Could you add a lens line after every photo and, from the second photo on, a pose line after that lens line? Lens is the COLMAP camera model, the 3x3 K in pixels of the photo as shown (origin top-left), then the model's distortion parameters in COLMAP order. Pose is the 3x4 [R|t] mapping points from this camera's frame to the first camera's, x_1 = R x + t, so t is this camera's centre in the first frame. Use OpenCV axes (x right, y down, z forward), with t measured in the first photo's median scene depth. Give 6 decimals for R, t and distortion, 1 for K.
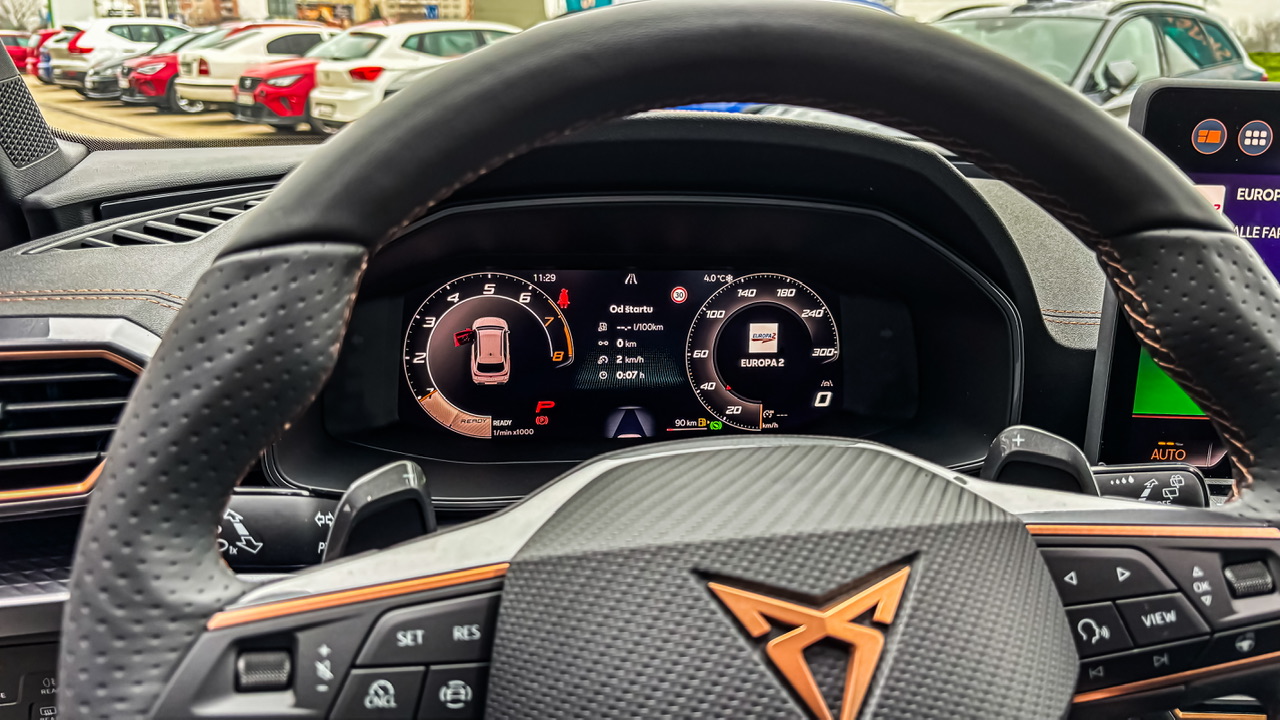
lens RADIAL K [[967.9, 0, 624.8], [0, 967.9, 364.6], [0, 0, 1]] dist [0.018118, -0.001582]
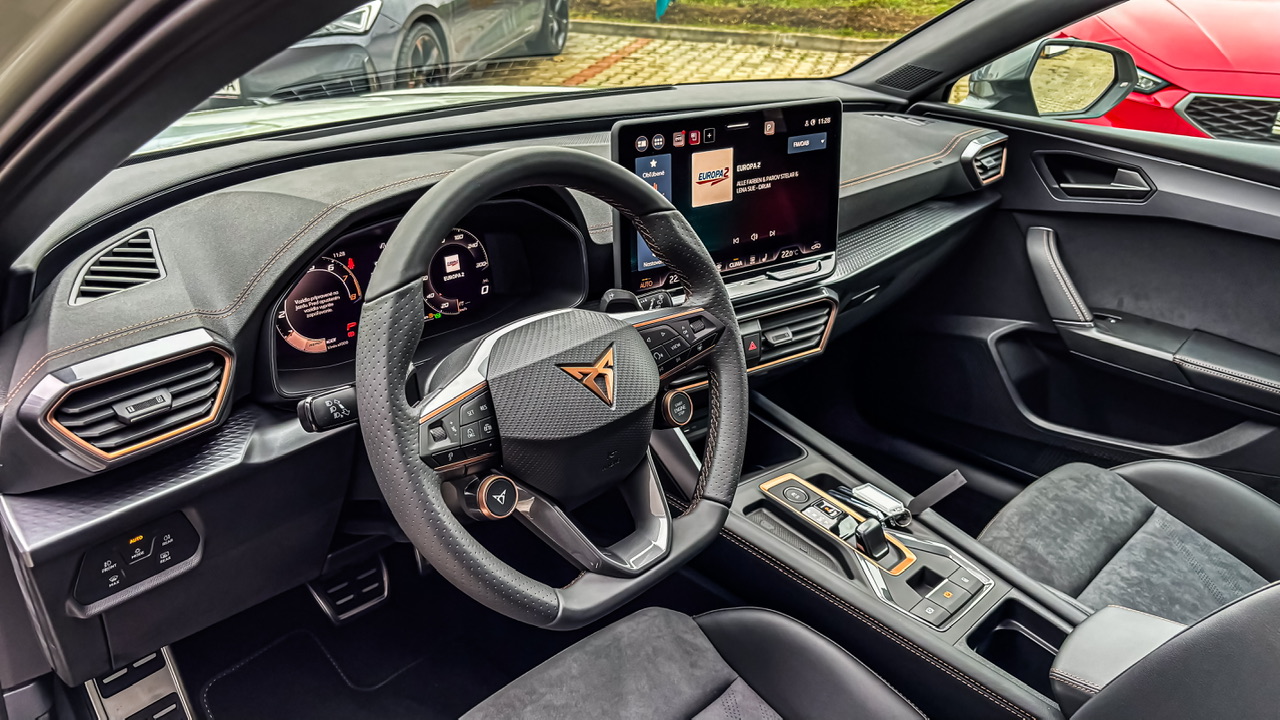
lens RADIAL K [[967.9, 0, 624.8], [0, 967.9, 364.6], [0, 0, 1]] dist [0.018118, -0.001582]
pose [[0.814827, -0.242746, 0.526433, -0.740876], [0.159489, 0.966933, 0.199006, -0.191248], [-0.557334, -0.078195, 0.826598, -0.876127]]
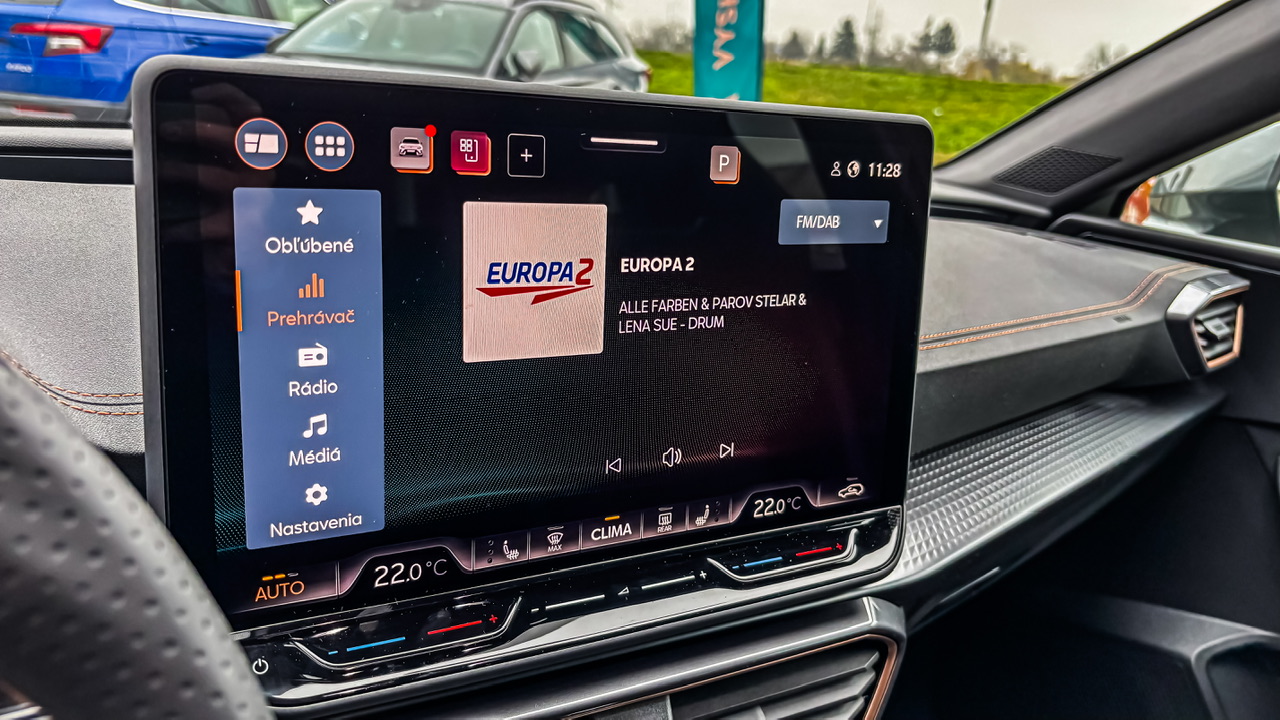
lens RADIAL K [[1005.9, 0, 610.4], [0, 1005.9, 349.2], [0, 0, 1]] dist [0.001470, -0.005599]
pose [[0.868481, -0.082612, 0.488791, 0.451799], [0.086439, 0.996148, 0.014776, -0.077105], [-0.488129, 0.029418, 0.872276, 0.260422]]
